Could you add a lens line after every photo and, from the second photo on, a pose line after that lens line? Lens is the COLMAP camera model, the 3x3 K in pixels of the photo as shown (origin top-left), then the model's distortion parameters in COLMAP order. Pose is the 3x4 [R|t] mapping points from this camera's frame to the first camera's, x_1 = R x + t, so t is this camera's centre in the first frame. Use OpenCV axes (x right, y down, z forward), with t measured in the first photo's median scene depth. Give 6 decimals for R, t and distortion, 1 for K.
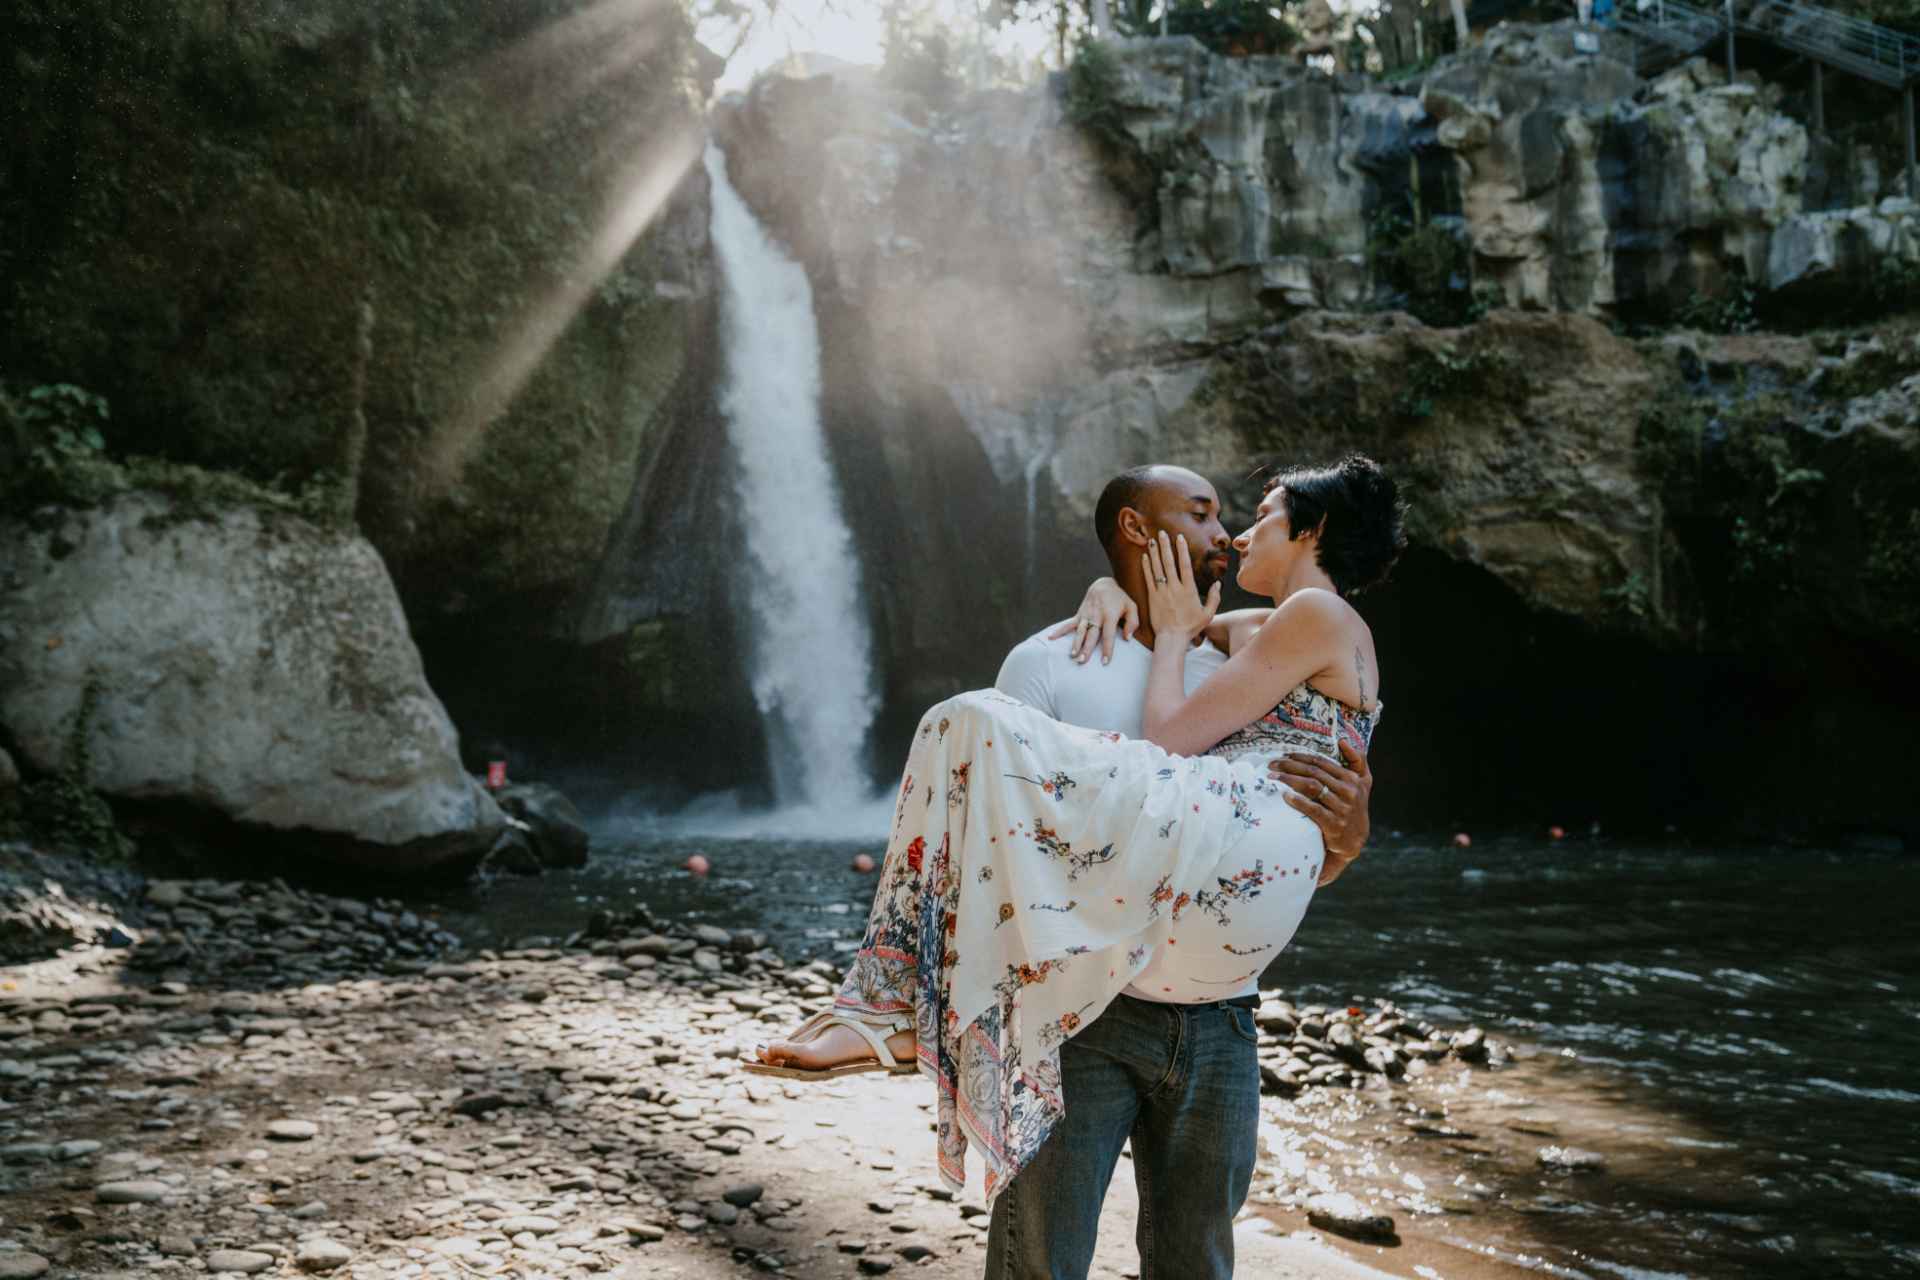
lens RADIAL K [[1339.0, 0, 968.2], [0, 1339.0, 623.6], [0, 0, 1]] dist [-0.135469, 0.107088]
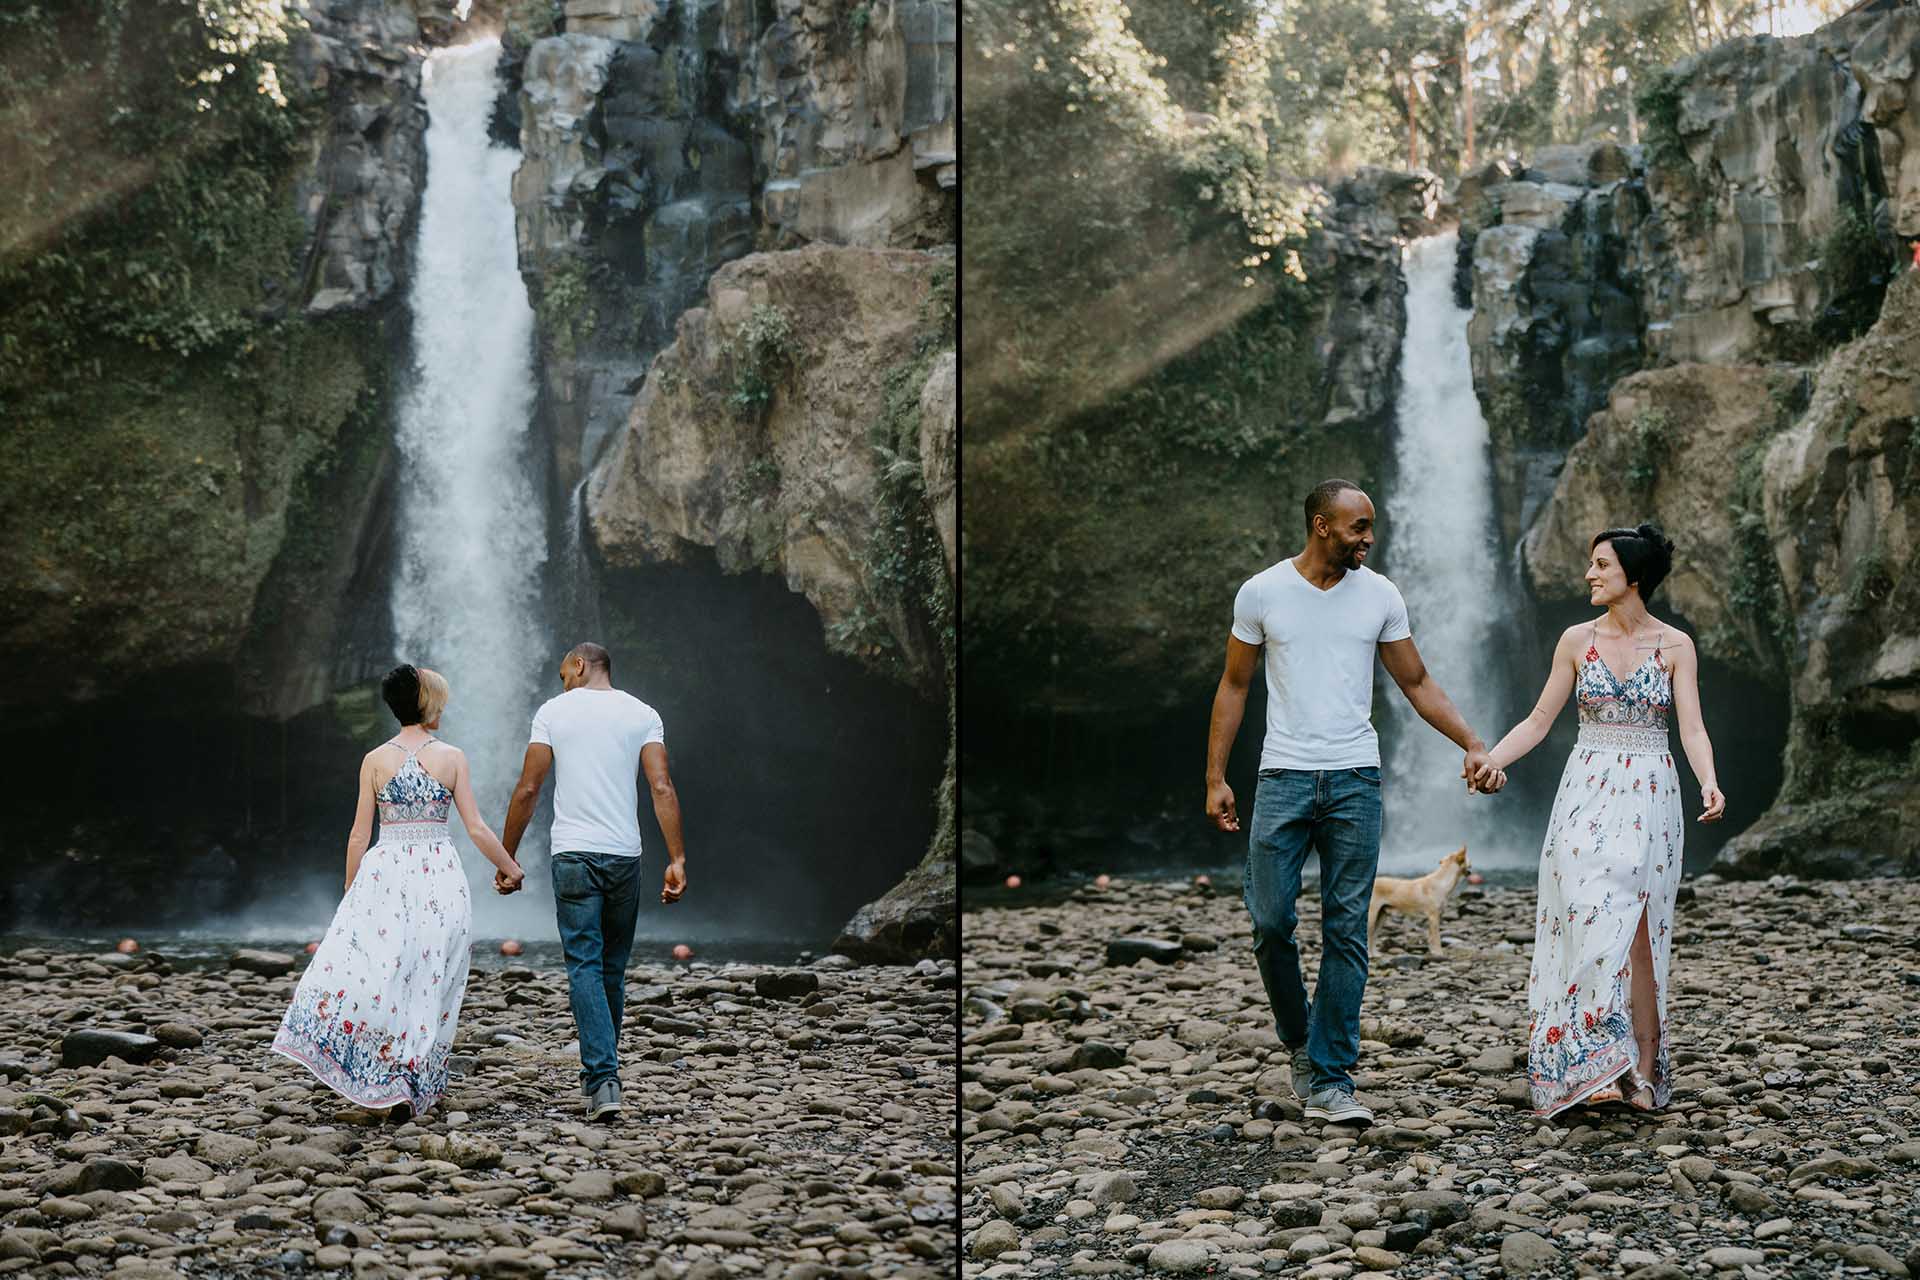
lens RADIAL K [[2740.1, 0, 475.8], [0, 2740.1, 557.8], [0, 0, 1]] dist [0.374005, 0.011321]
pose [[0.718246, -0.077192, -0.691494, 1.408773], [0.072719, 0.996712, -0.035731, -0.022741], [0.691979, -0.024621, 0.721498, -0.286539]]
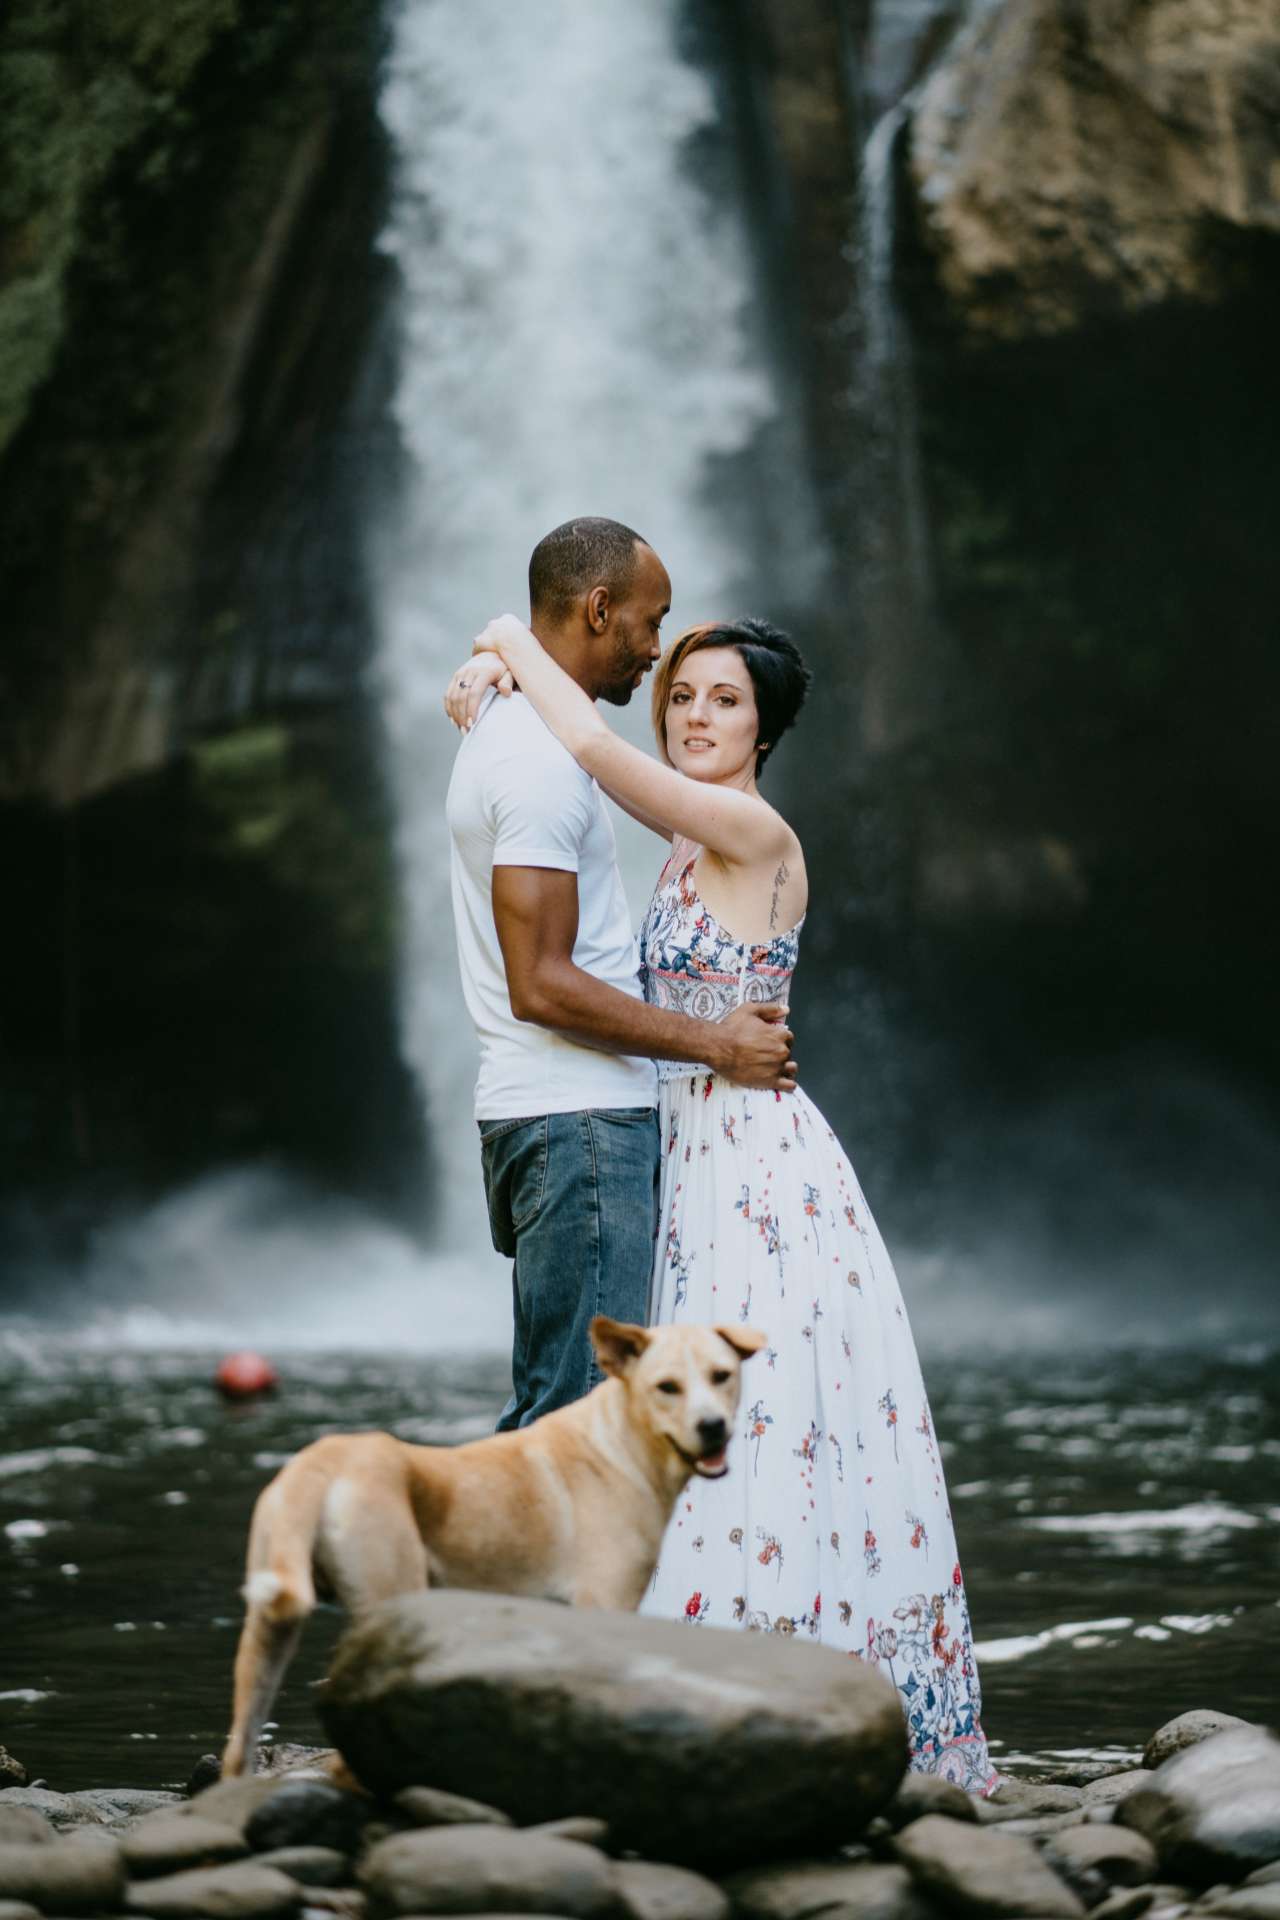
lens RADIAL K [[4656.4, 0, 641.2], [0, 4656.4, 1035.7], [0, 0, 1]] dist [0.022951, -0.977497]
pose [[0.765805, -0.030369, -0.642355, 0.819570], [0.078255, 0.995862, 0.046212, 0.040548], [0.638293, -0.085657, 0.765013, 0.197938]]
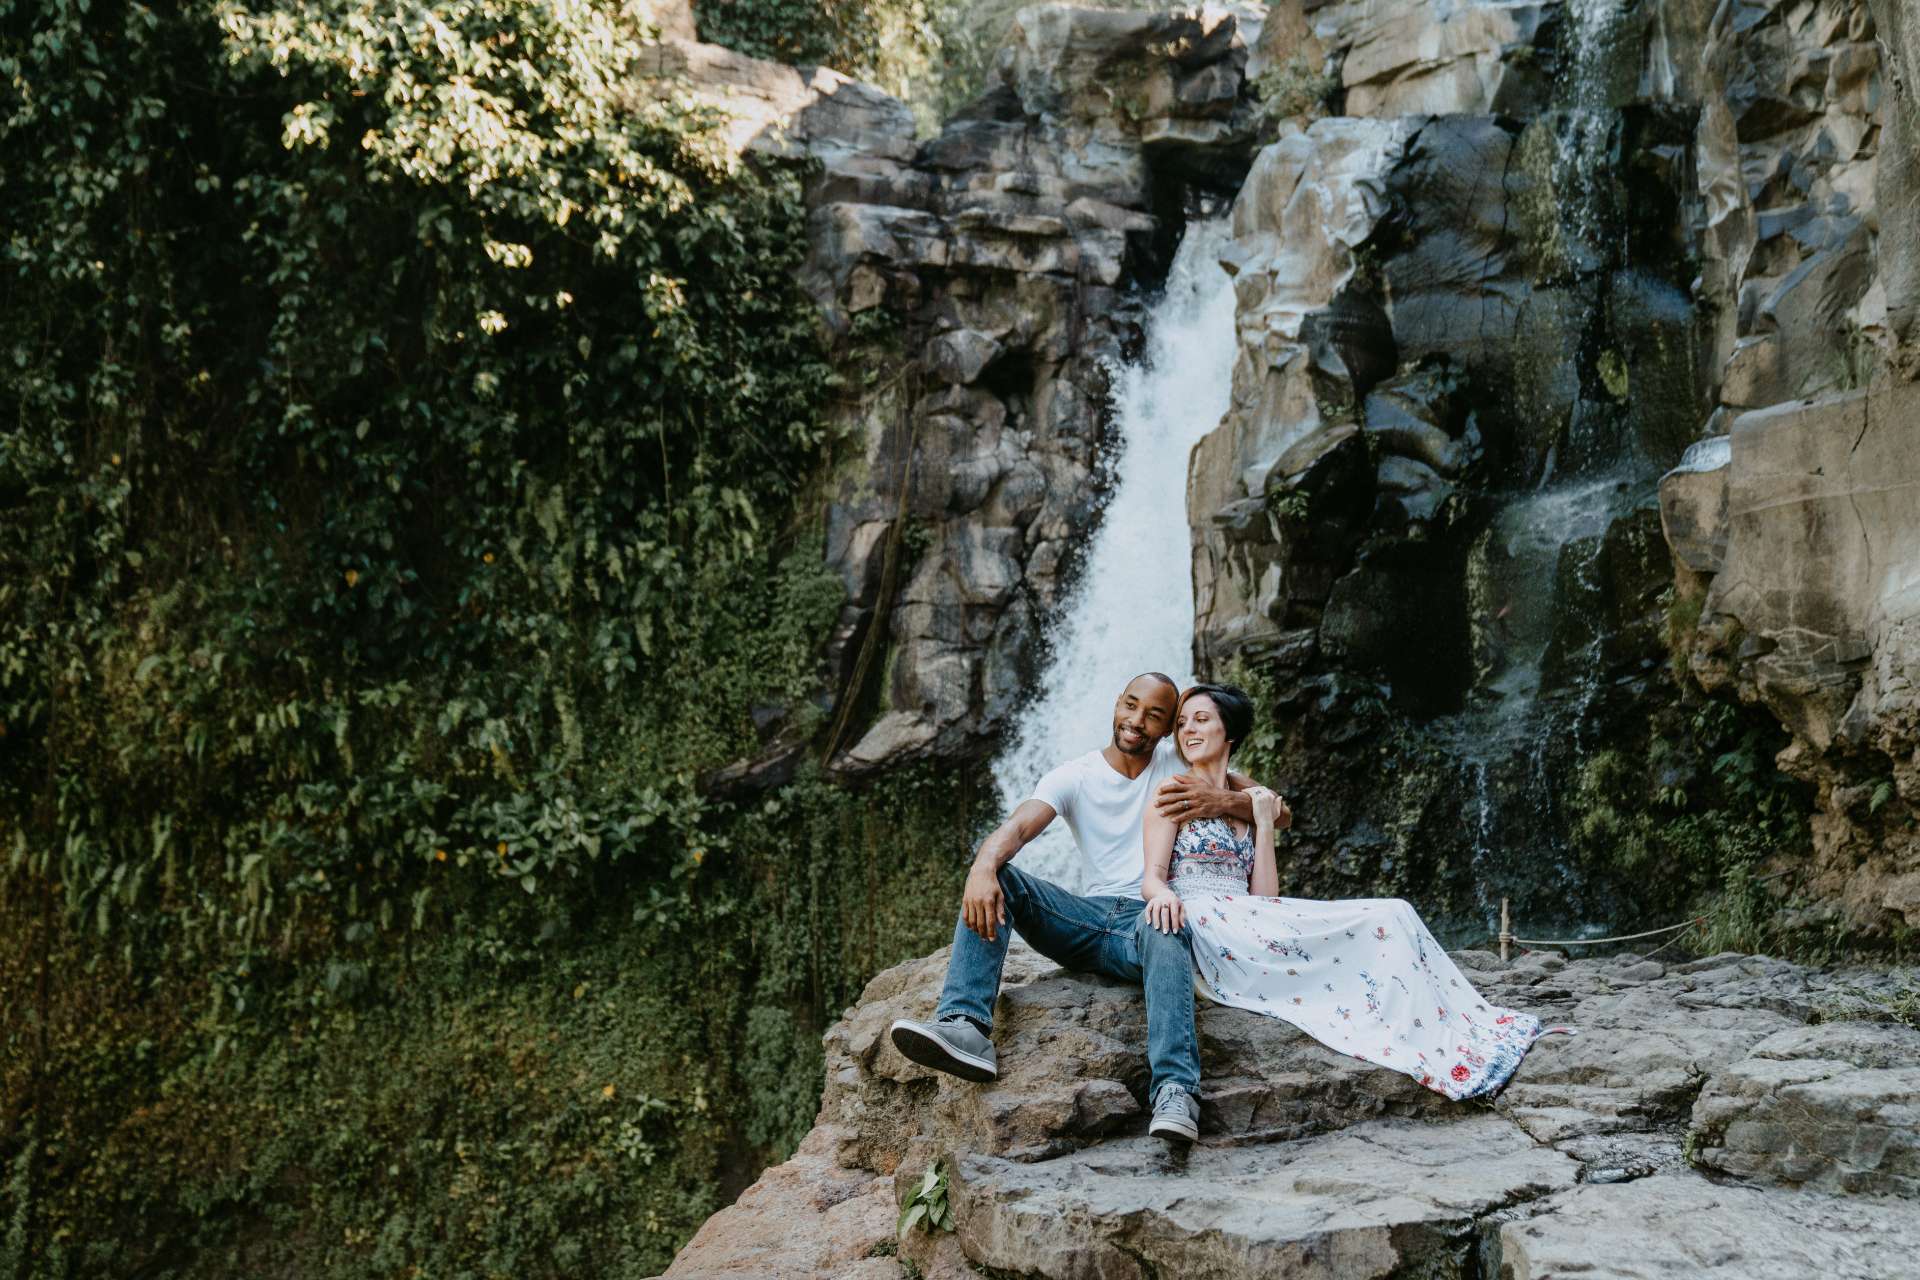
lens RADIAL K [[2294.5, 0, 970.1], [0, 2294.5, 641.2], [0, 0, 1]] dist [0.026496, 0.264346]
pose [[0.345605, -0.125046, -0.930011, 0.596335], [0.091690, 0.990839, -0.099151, -0.280296], [0.933890, -0.051006, 0.353904, 1.039151]]
